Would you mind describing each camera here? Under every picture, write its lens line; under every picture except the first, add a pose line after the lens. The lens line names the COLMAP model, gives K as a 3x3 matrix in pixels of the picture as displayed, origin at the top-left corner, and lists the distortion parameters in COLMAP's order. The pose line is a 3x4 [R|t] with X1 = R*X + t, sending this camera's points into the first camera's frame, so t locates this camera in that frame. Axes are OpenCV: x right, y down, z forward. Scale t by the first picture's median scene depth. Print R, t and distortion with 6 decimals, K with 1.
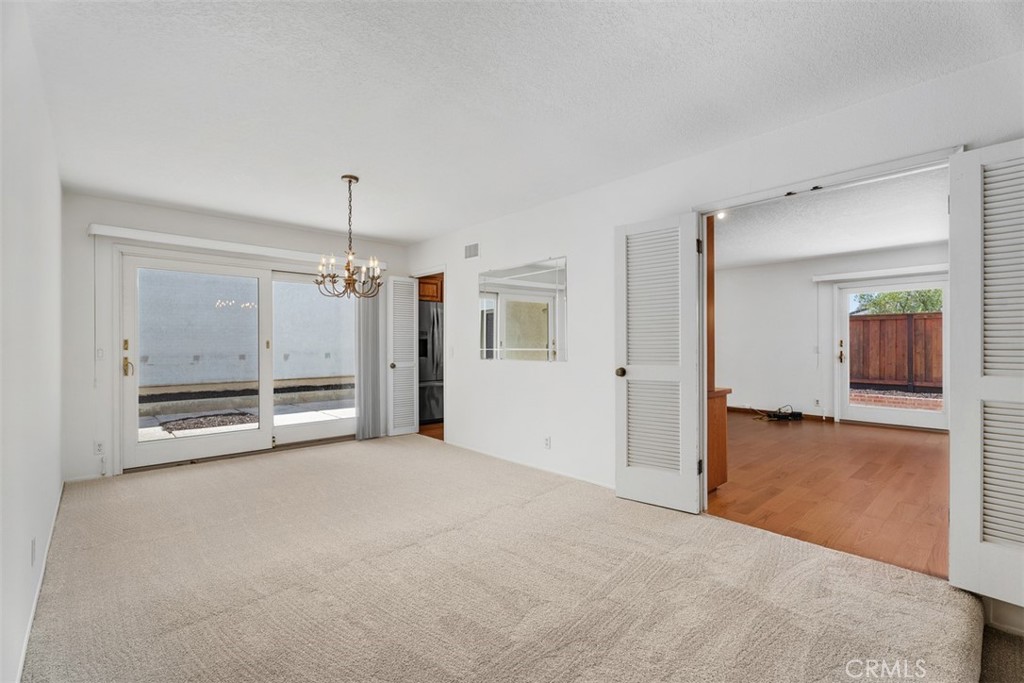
lens RADIAL K [[447.7, 0, 508.1], [0, 447.7, 343.4], [0, 0, 1]] dist [-0.000915, -0.000041]
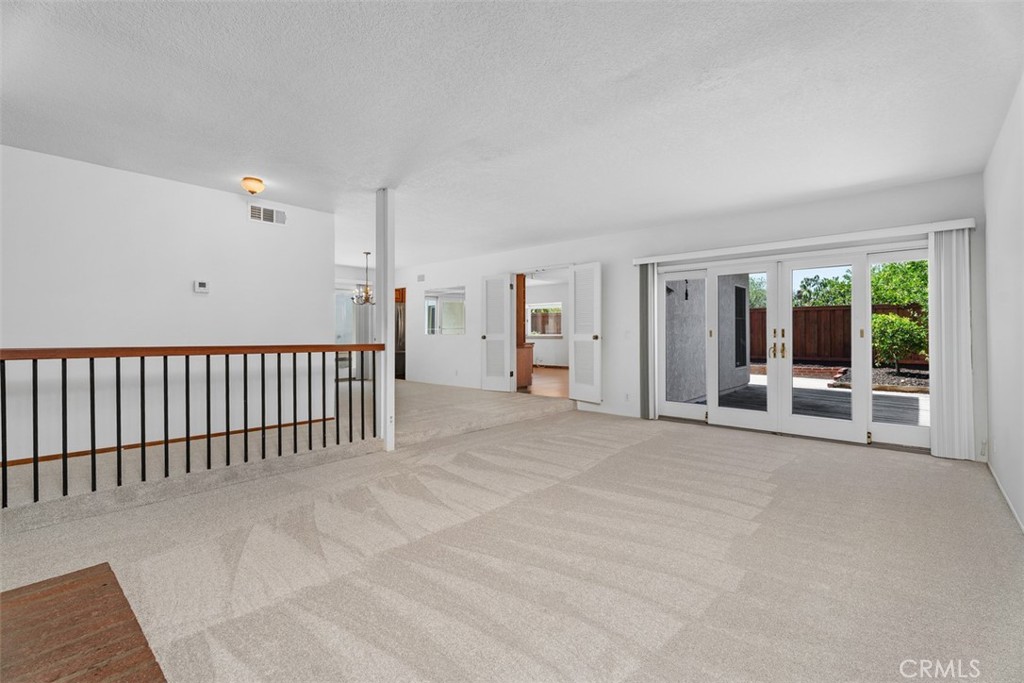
lens RADIAL K [[447.7, 0, 508.1], [0, 447.7, 343.4], [0, 0, 1]] dist [-0.000915, -0.000041]
pose [[0.994831, 0.001523, 0.101537, 0.097888], [-0.004230, 0.999641, 0.026446, 0.023274], [-0.101460, -0.026738, 0.994480, -0.985445]]
